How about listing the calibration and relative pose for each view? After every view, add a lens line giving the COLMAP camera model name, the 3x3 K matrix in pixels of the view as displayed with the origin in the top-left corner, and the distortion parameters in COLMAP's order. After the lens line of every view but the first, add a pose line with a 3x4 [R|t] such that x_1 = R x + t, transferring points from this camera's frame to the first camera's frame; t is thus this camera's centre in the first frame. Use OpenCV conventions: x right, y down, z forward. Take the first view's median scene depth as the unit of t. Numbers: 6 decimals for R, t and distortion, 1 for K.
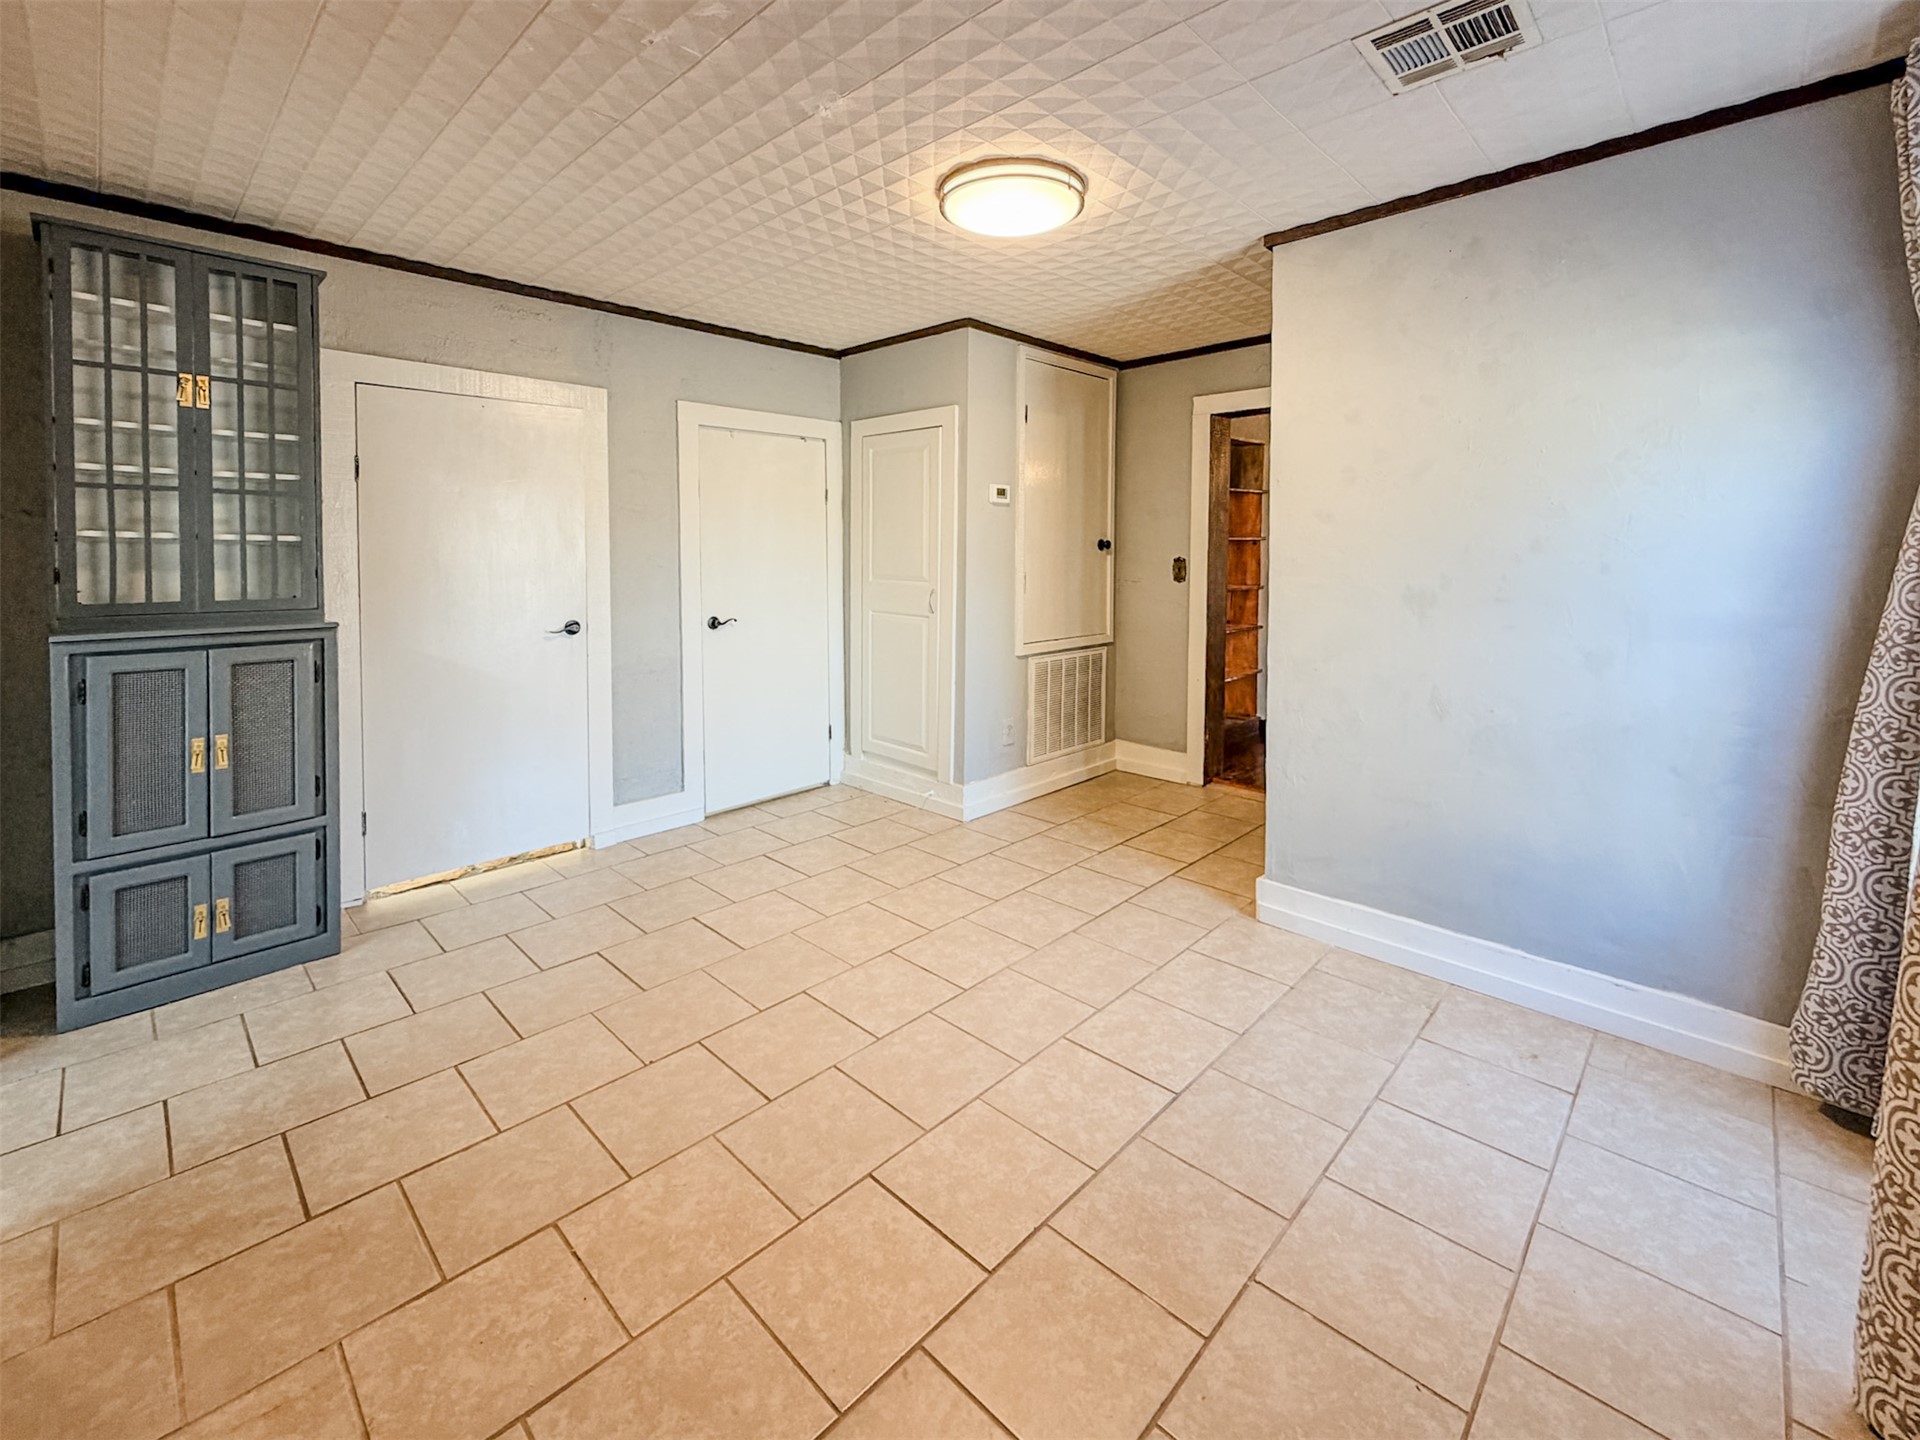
lens RADIAL K [[831.3, 0, 939.0], [0, 831.3, 650.4], [0, 0, 1]] dist [0.000083, -0.000088]
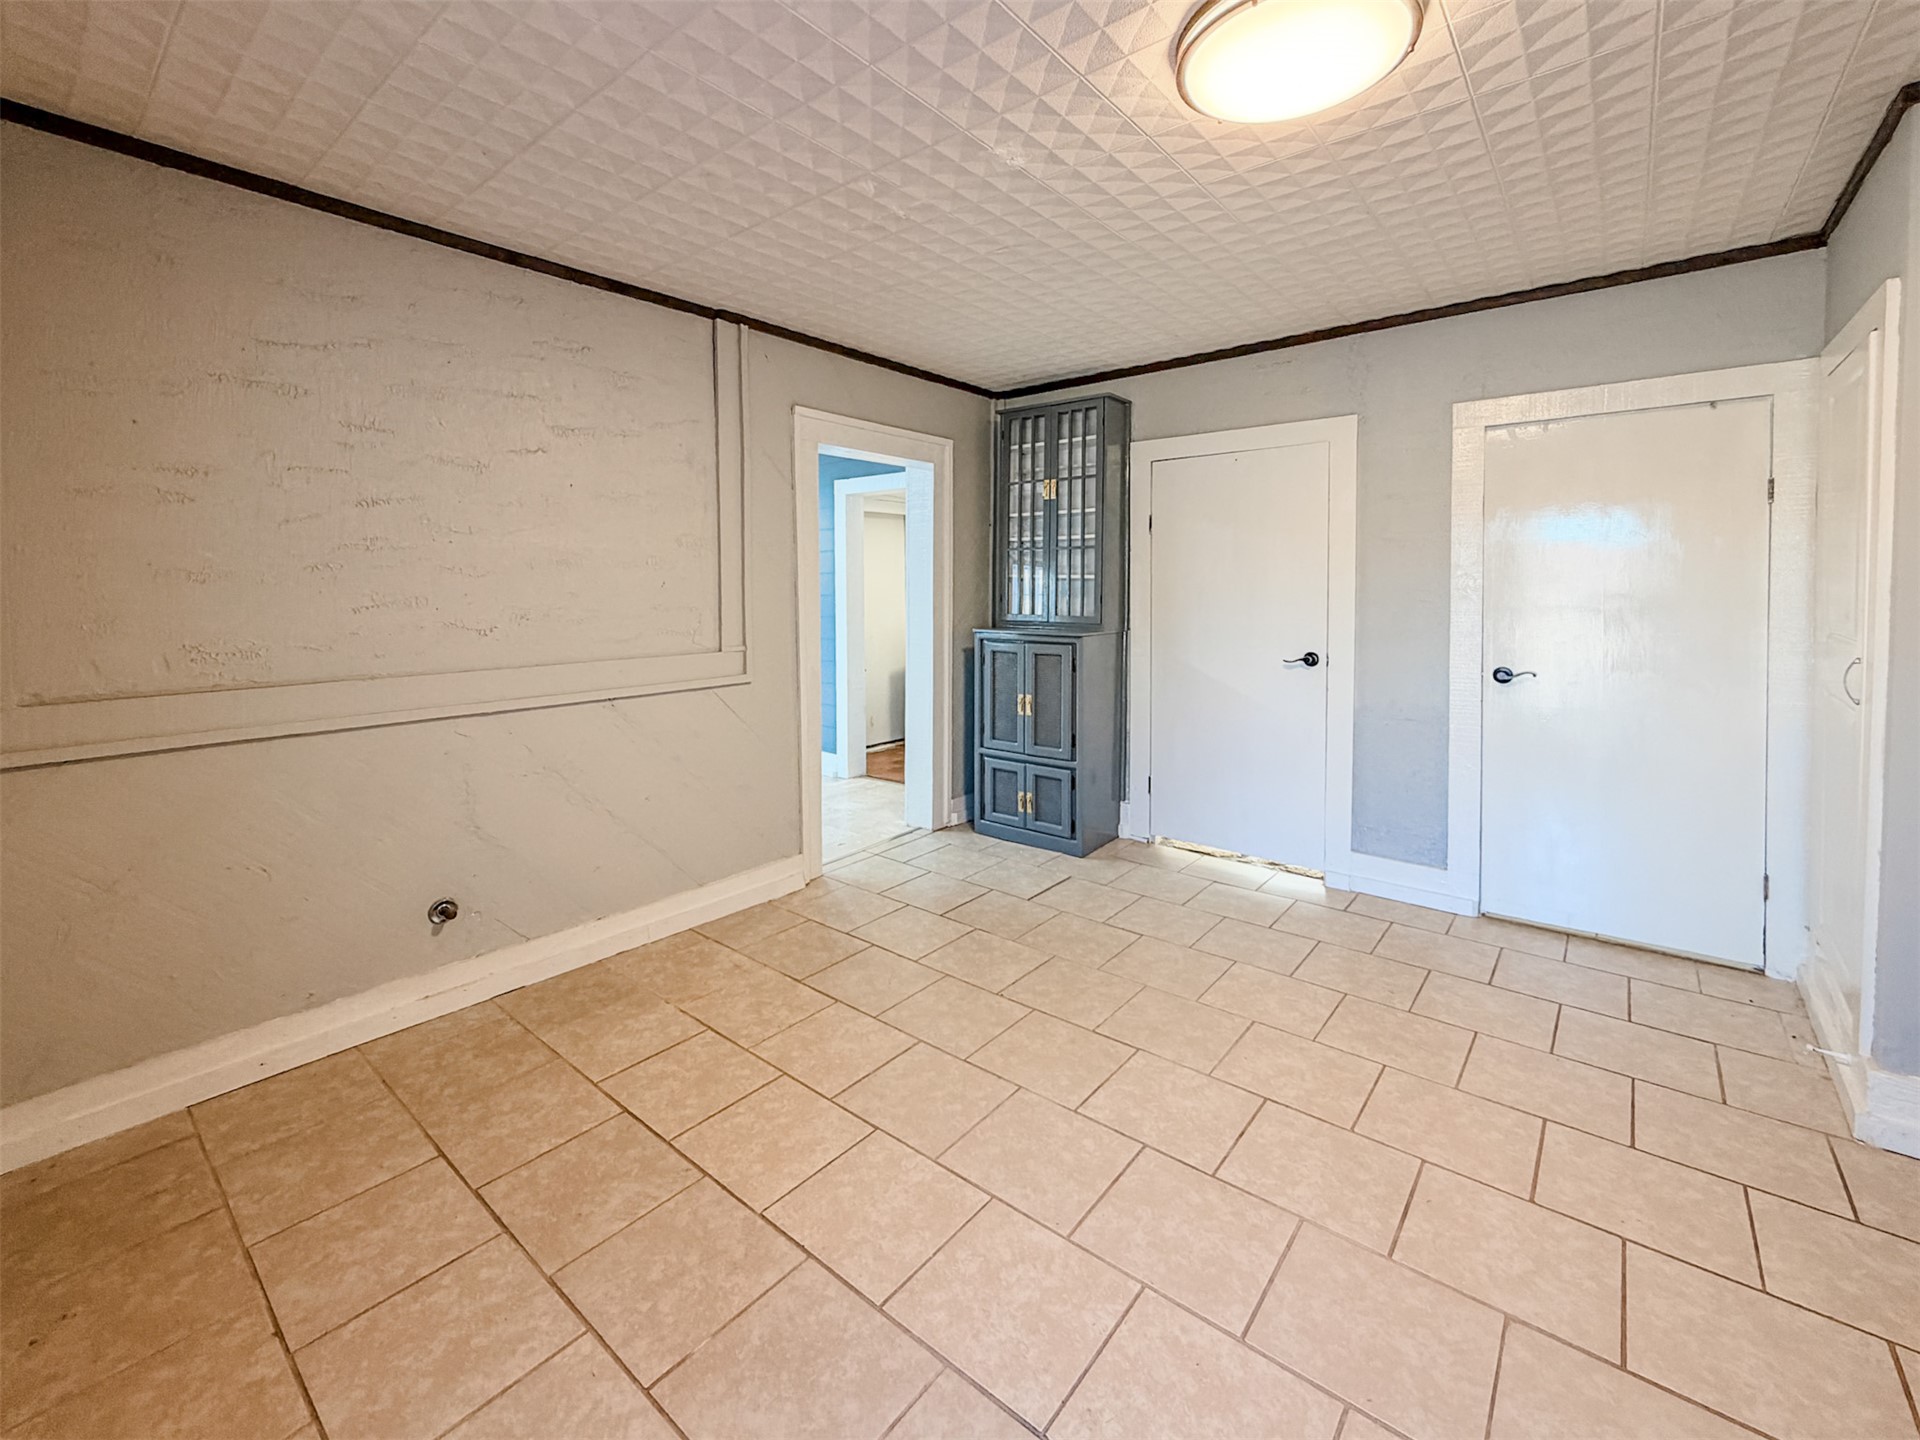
lens RADIAL K [[800.4, 0, 967.2], [0, 800.4, 666.4], [0, 0, 1]] dist [-0.000450, -0.000213]
pose [[0.091139, 0.098518, -0.990953, 0.719289], [-0.113341, 0.989654, 0.087965, -0.082896], [0.989367, 0.104299, 0.101362, 0.709531]]
